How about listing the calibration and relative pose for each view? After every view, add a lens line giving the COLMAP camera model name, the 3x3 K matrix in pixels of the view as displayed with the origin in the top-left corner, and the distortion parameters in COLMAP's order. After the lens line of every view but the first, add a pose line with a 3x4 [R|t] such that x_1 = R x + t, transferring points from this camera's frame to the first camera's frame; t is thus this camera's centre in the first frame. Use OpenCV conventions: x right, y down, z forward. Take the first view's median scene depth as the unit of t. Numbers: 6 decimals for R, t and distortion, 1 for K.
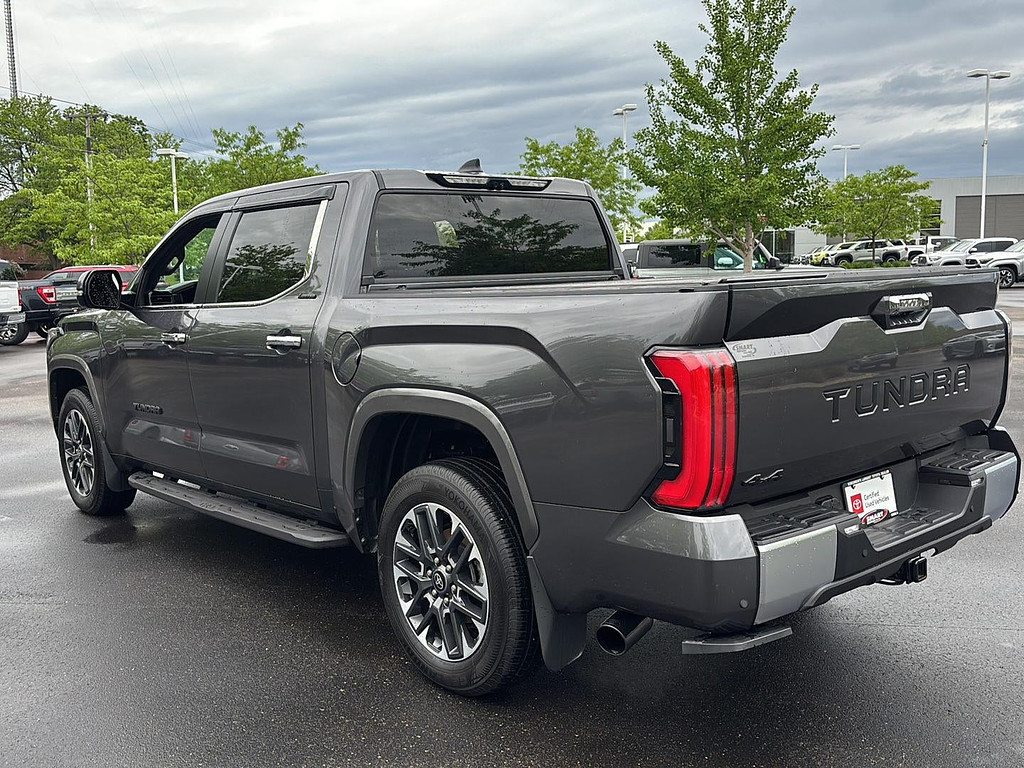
lens RADIAL K [[986.4, 0, 512.0], [0, 986.4, 384.0], [0, 0, 1]] dist [0.153595, -0.476441]
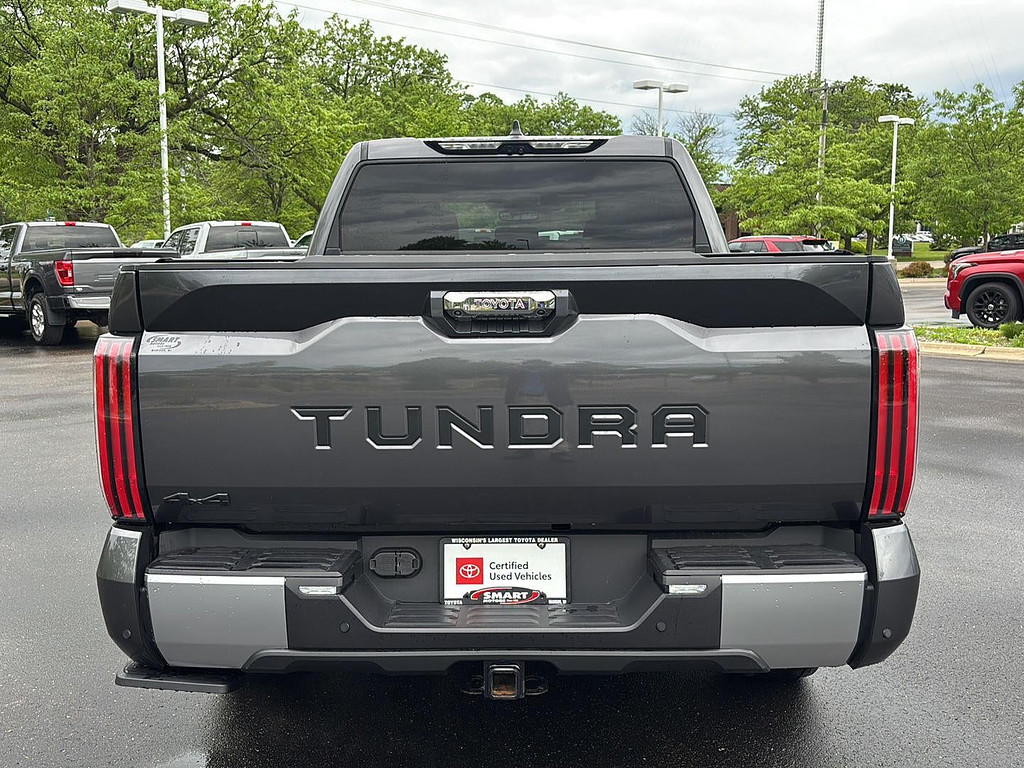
lens RADIAL K [[987.9, 0, 511.0], [0, 987.9, 380.1], [0, 0, 1]] dist [0.018677, 0.007279]
pose [[0.728104, 0.108473, -0.676830, 0.798078], [-0.090136, 0.993977, 0.062336, -0.063946], [0.679515, 0.015620, 0.733496, 0.456008]]
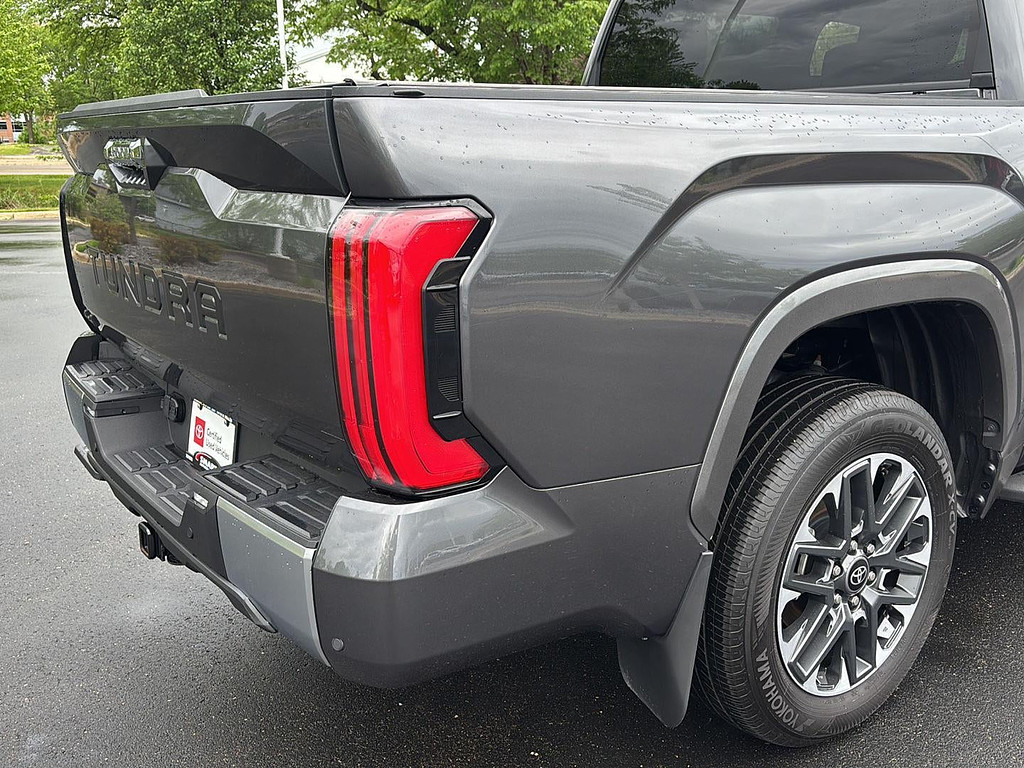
lens RADIAL K [[987.9, 0, 511.0], [0, 987.9, 380.1], [0, 0, 1]] dist [0.018677, 0.007279]
pose [[-0.099630, 0.269621, -0.957799, 0.951215], [-0.093300, 0.955816, 0.278768, -0.131796], [0.990641, 0.117136, -0.070072, 1.200193]]
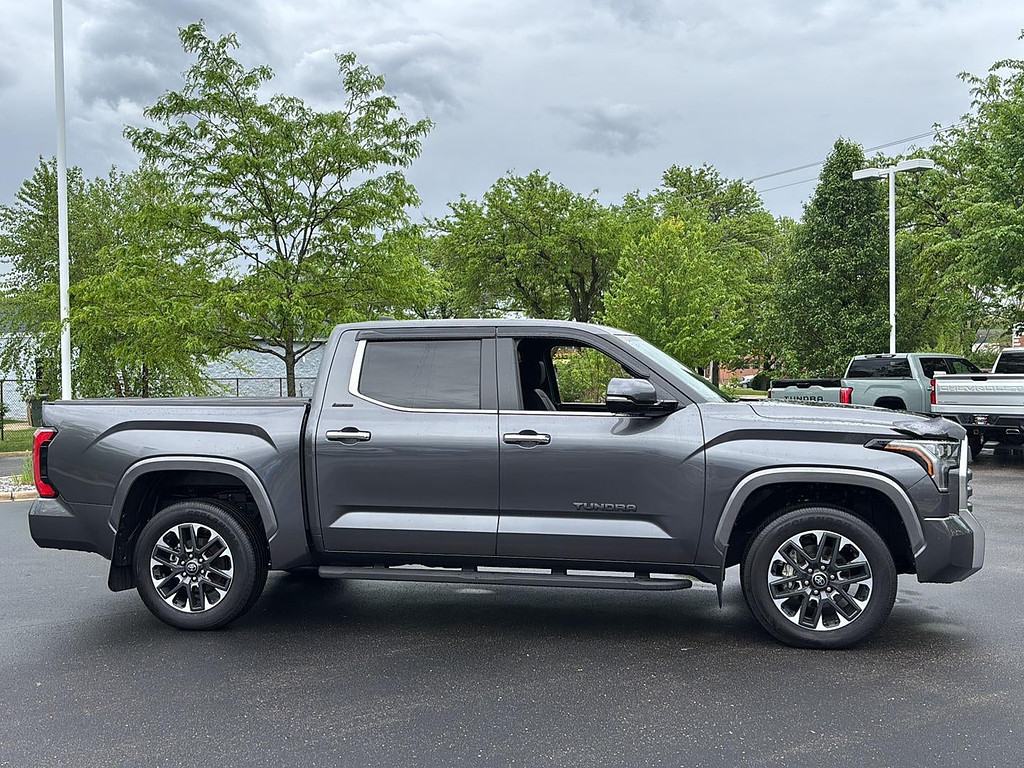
lens RADIAL K [[987.9, 0, 511.0], [0, 987.9, 380.1], [0, 0, 1]] dist [0.018677, 0.007279]
pose [[-0.798924, 0.036847, -0.600302, 0.956862], [-0.035663, 0.993463, 0.108442, -0.398408], [0.600374, 0.108045, -0.792387, 3.052728]]
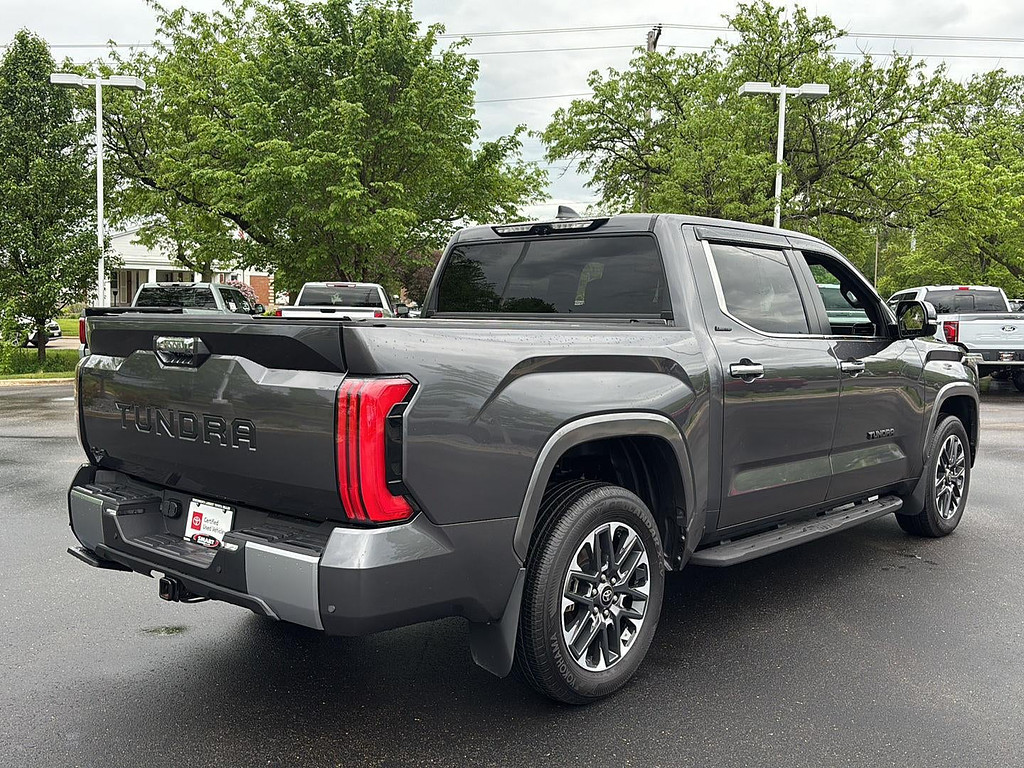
lens RADIAL K [[1025.8, 0, 490.0], [0, 1025.8, 332.4], [0, 0, 1]] dist [0.002754, 0.015129]
pose [[0.083122, 0.046550, -0.995452, 1.435348], [-0.127076, 0.991249, 0.035742, -0.165436], [0.988404, 0.123528, 0.088309, 1.130873]]
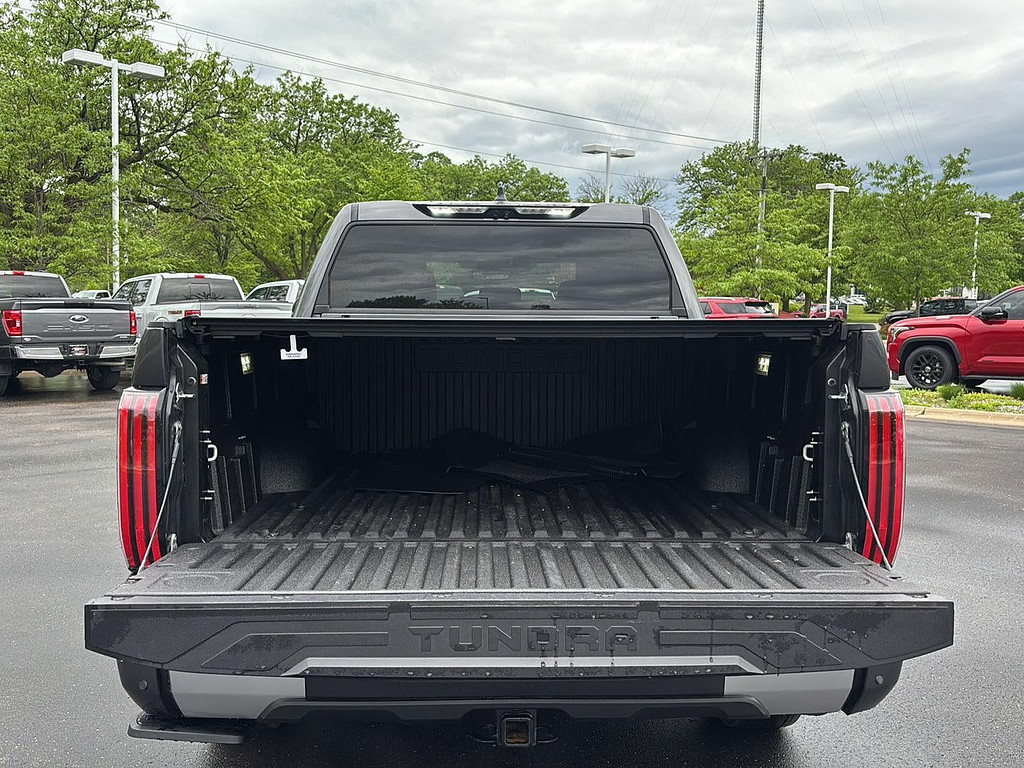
lens RADIAL K [[980.5, 0, 512.0], [0, 980.5, 384.0], [0, 0, 1]] dist [0.091160, -0.193310]
pose [[0.765702, 0.081823, -0.637970, 0.781595], [-0.102281, 0.994744, 0.004822, -0.061603], [0.635011, 0.061560, 0.770047, 0.400925]]
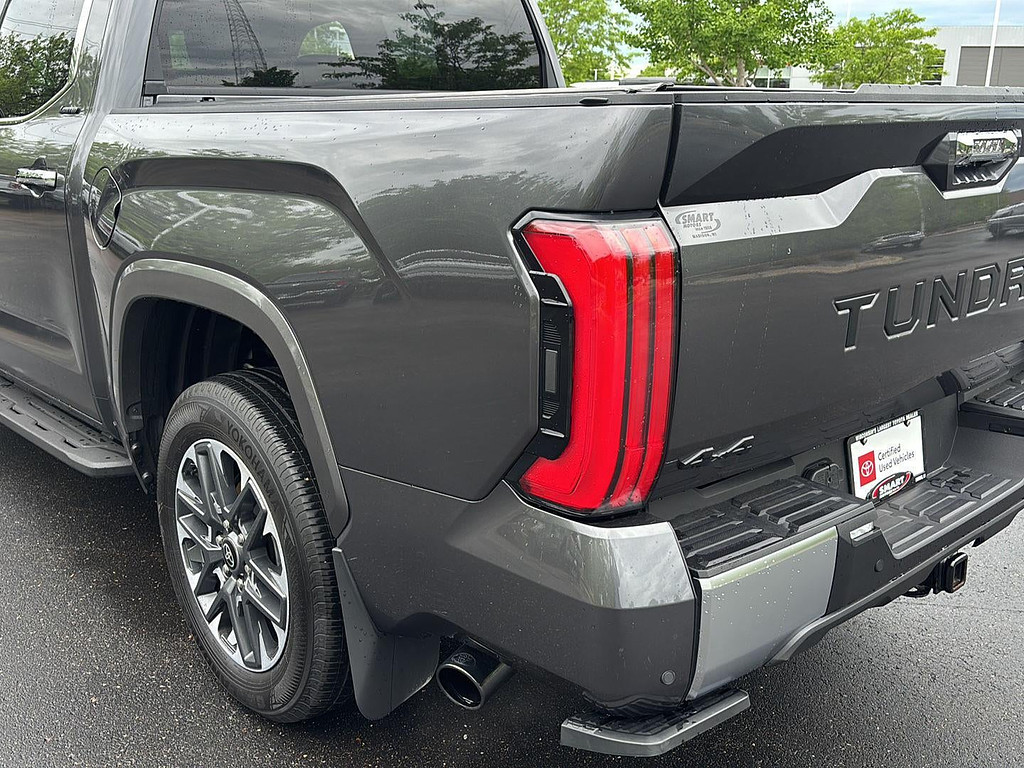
lens RADIAL K [[980.5, 0, 512.0], [0, 980.5, 384.0], [0, 0, 1]] dist [0.091160, -0.193310]
pose [[0.999369, 0.028920, 0.020628, 0.098721], [-0.031746, 0.987666, 0.153324, -0.021077], [-0.015939, -0.153882, 0.987961, 0.365819]]
